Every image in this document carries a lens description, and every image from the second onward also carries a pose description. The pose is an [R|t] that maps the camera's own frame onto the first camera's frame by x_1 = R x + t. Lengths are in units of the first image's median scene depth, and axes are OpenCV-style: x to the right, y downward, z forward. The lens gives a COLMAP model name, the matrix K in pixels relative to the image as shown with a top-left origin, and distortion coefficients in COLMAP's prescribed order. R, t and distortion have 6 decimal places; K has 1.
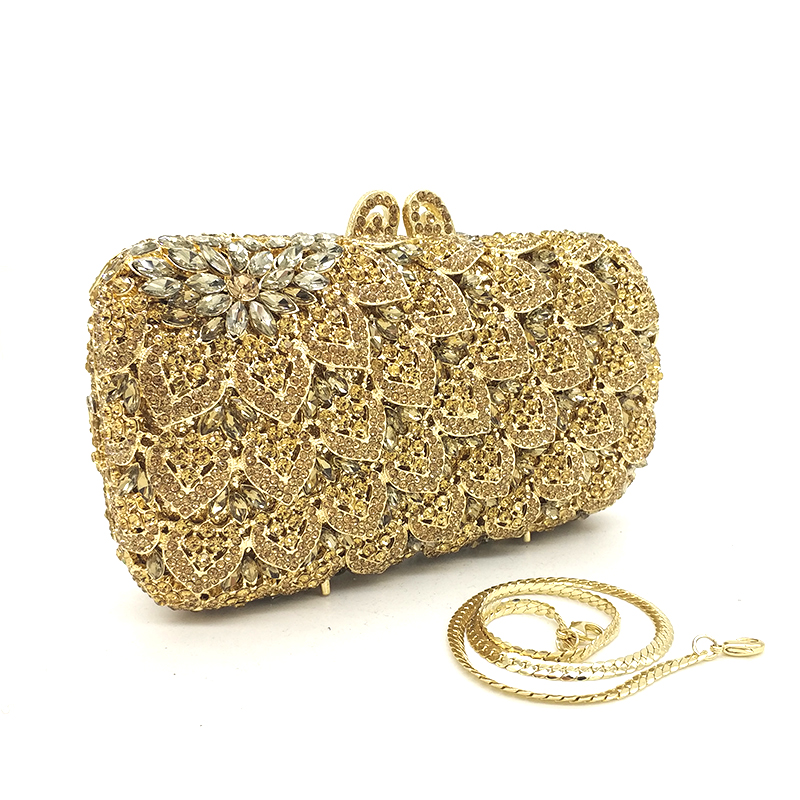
lens RADIAL K [[826.5, 0, 389.1], [0, 826.5, 428.5], [0, 0, 1]] dist [0.020265, 0.000000]
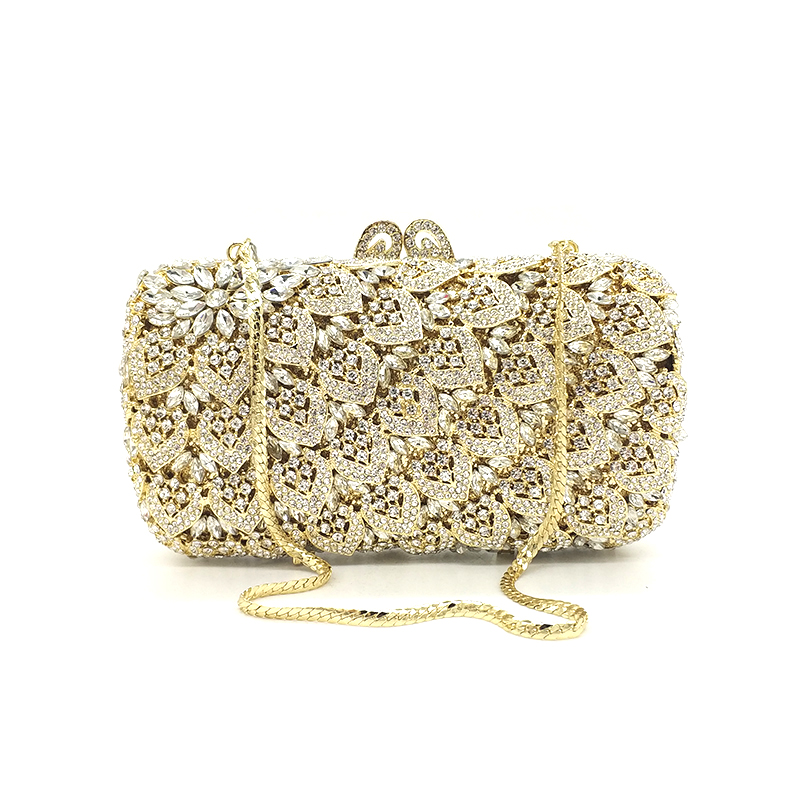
lens RADIAL K [[946.4, 0, 397.6], [0, 946.4, 401.5], [0, 0, 1]] dist [0.040487, 0.000000]
pose [[0.863911, 0.060762, -0.499965, 0.740803], [-0.110607, 0.991351, -0.070640, 0.056470], [0.491349, 0.116327, 0.863160, -0.102373]]
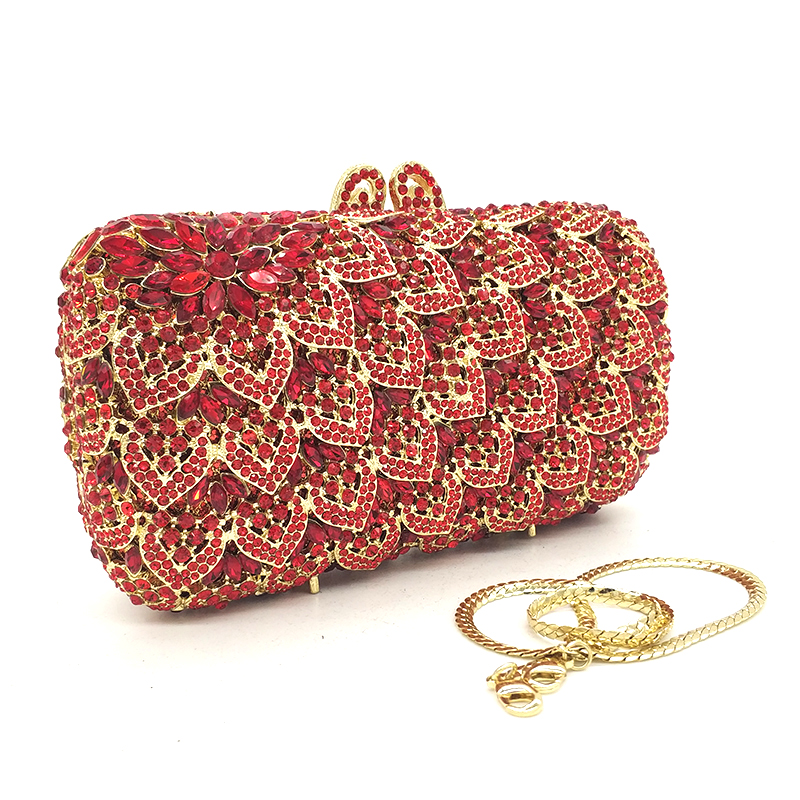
lens RADIAL K [[946.4, 0, 385.5], [0, 946.4, 413.1], [0, 0, 1]] dist [0.040487, 0.000000]
pose [[0.999710, -0.023116, -0.006685, 0.016786], [0.022910, 0.999305, -0.029404, 0.033118], [0.007360, 0.029242, 0.999545, -0.080971]]
